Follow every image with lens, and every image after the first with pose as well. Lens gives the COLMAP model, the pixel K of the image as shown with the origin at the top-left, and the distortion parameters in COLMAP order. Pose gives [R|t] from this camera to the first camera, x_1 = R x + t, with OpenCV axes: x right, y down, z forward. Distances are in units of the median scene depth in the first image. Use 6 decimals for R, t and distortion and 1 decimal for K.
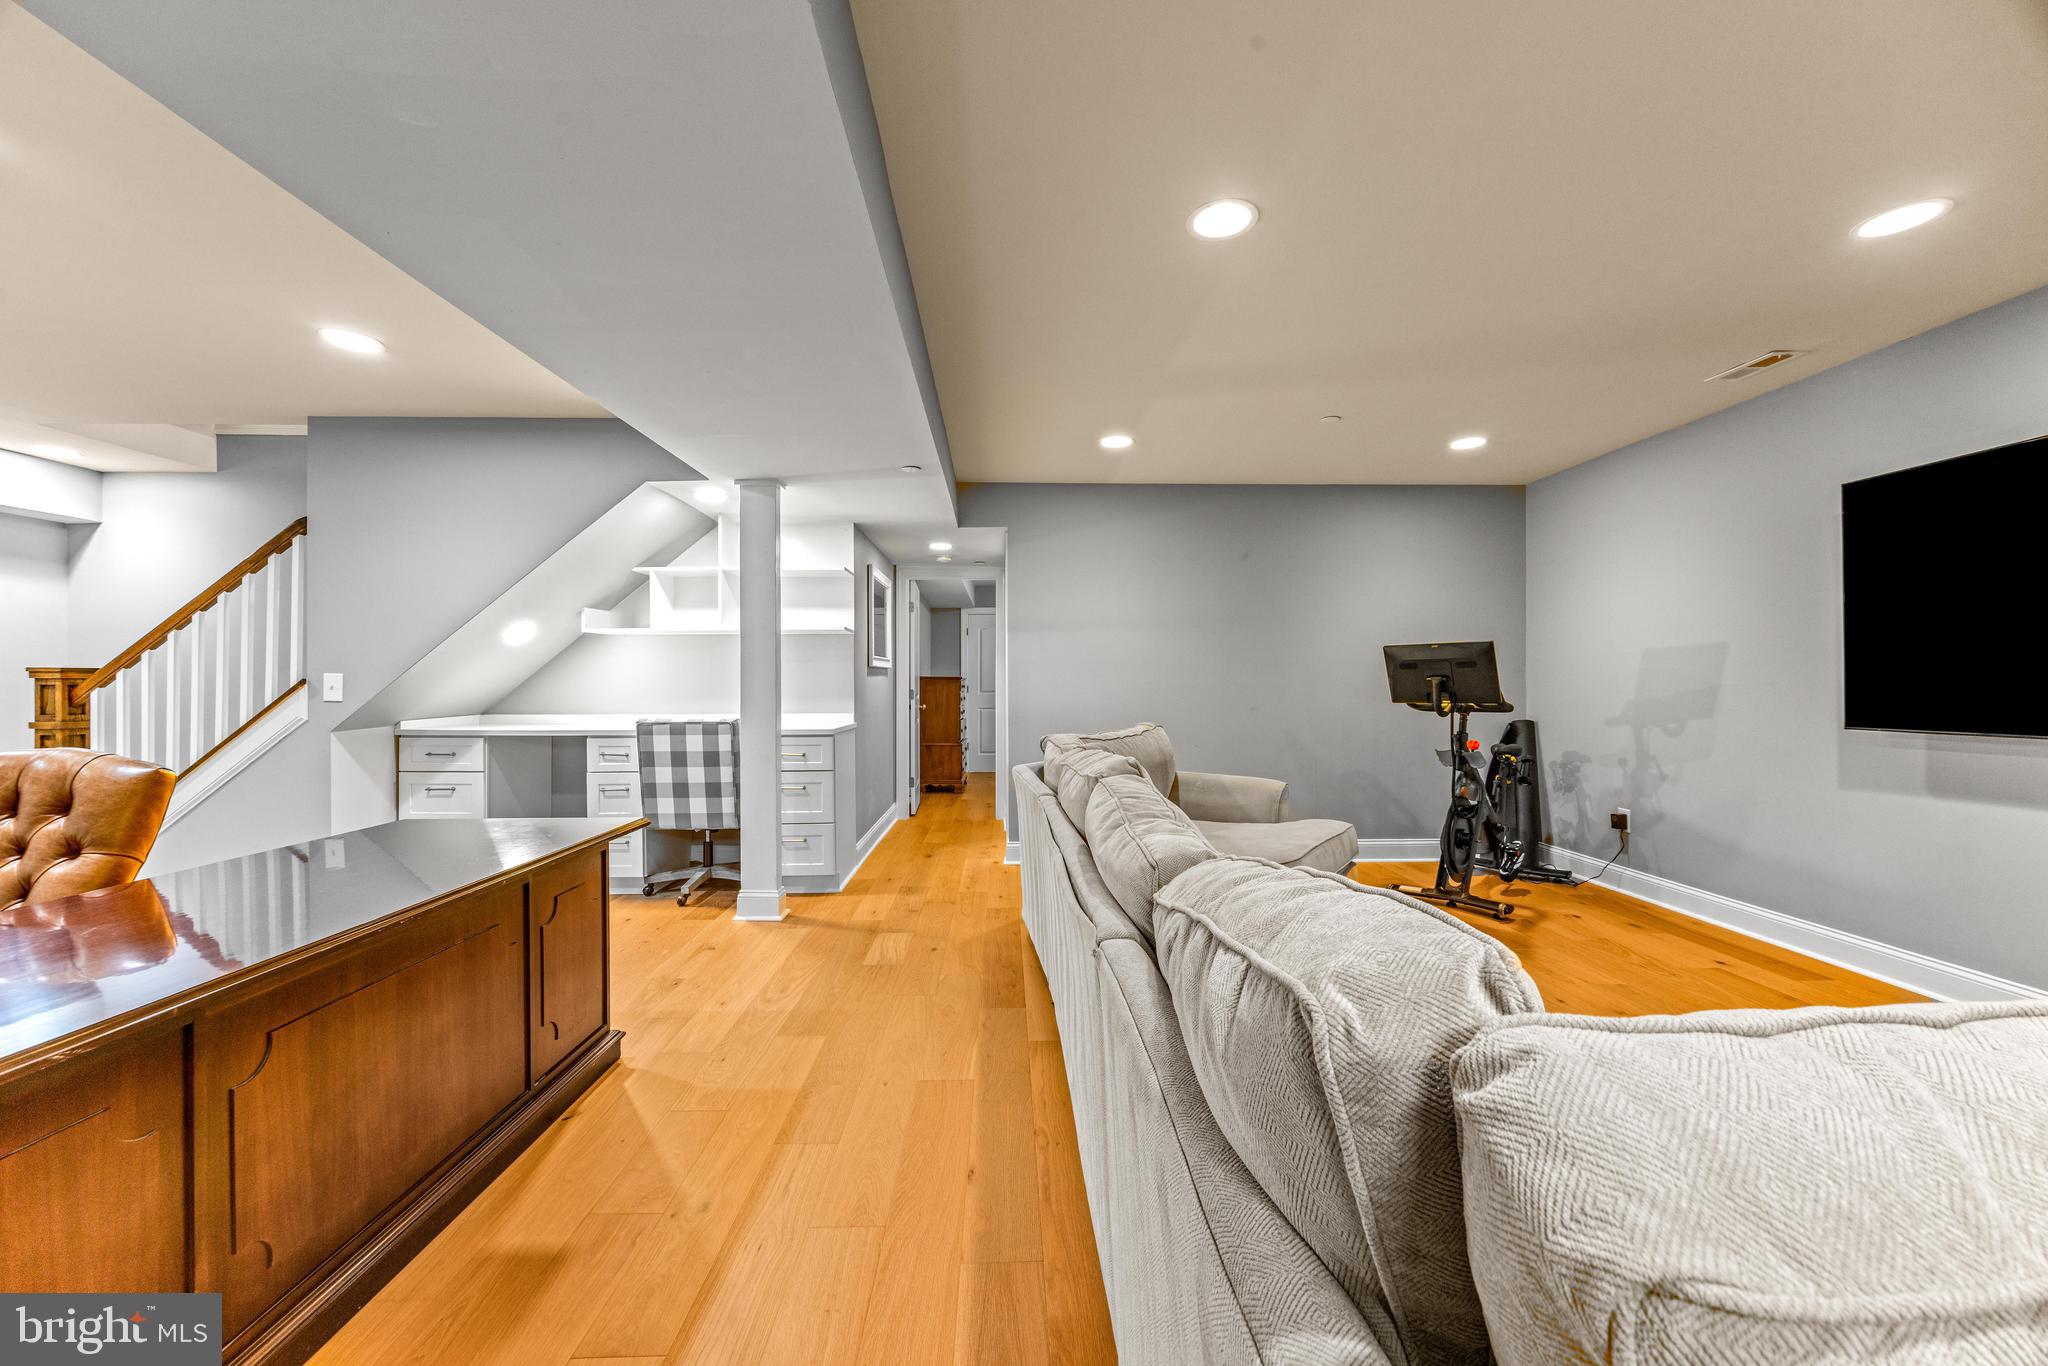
lens RADIAL K [[770.1, 0, 1008.1], [0, 770.1, 678.8], [0, 0, 1]] dist [-0.001729, 0.000015]
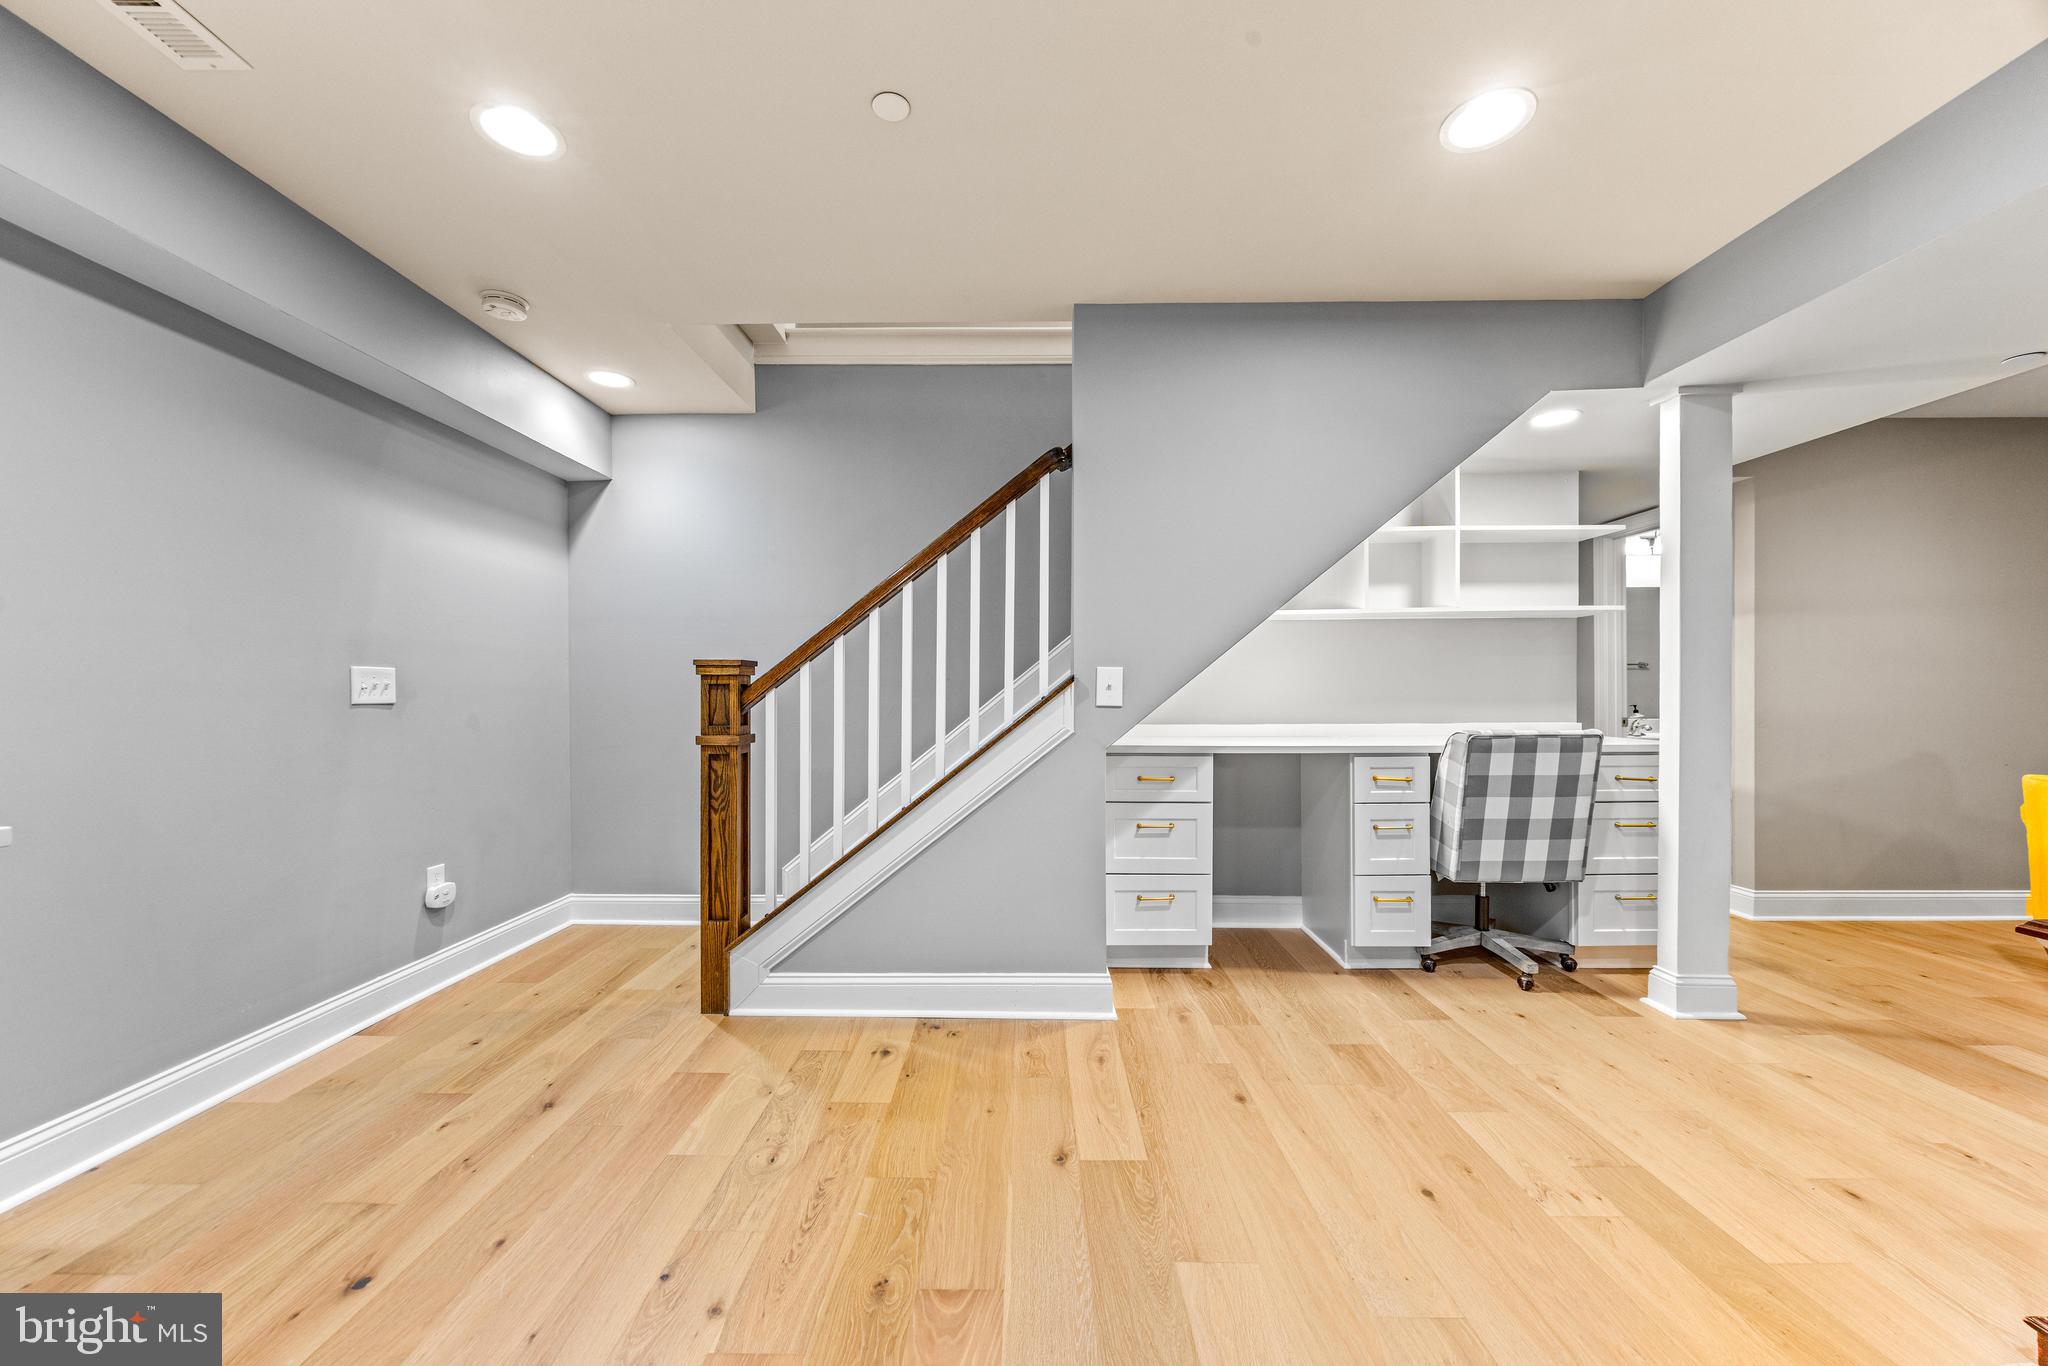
lens RADIAL K [[776.0, 0, 1022.6], [0, 776.0, 691.8], [0, 0, 1]] dist [-0.000832, -0.000113]
pose [[0.999513, -0.001525, -0.031182, -0.884921], [0.001715, 0.999980, 0.006097, 0.010772], [0.031172, -0.006147, 0.999495, 0.264691]]
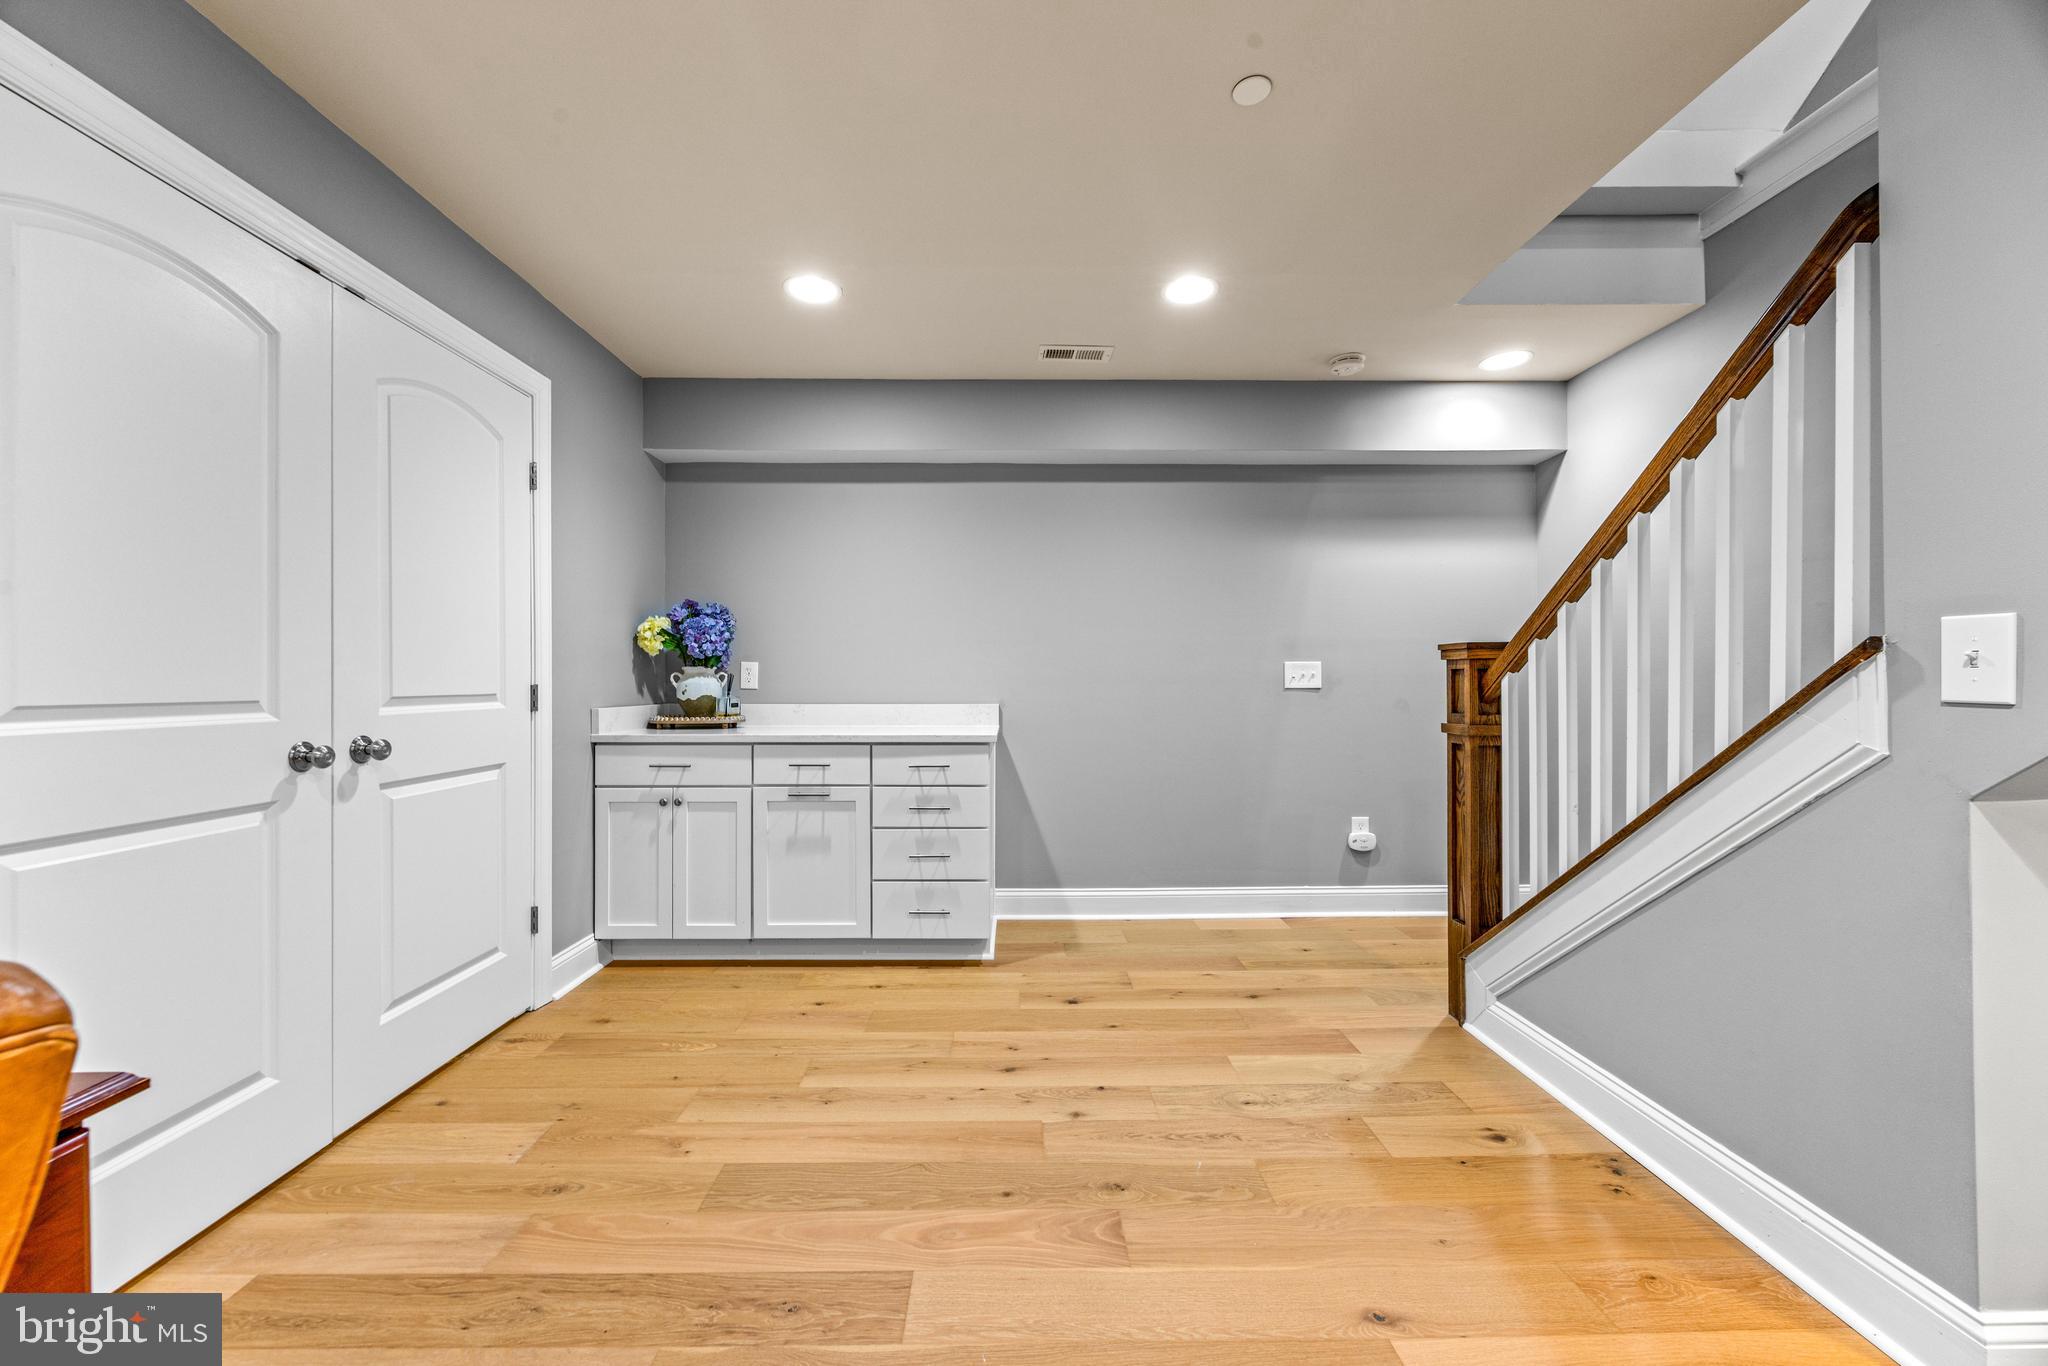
lens RADIAL K [[776.6, 0, 1024.0], [0, 776.6, 683.0], [0, 0, 1]] dist [0.000497, 0.000060]
pose [[0.001506, -0.002530, -0.999996, -0.533606], [0.010345, 0.999943, -0.002515, 0.016790], [0.999945, -0.010341, 0.001532, 0.580395]]
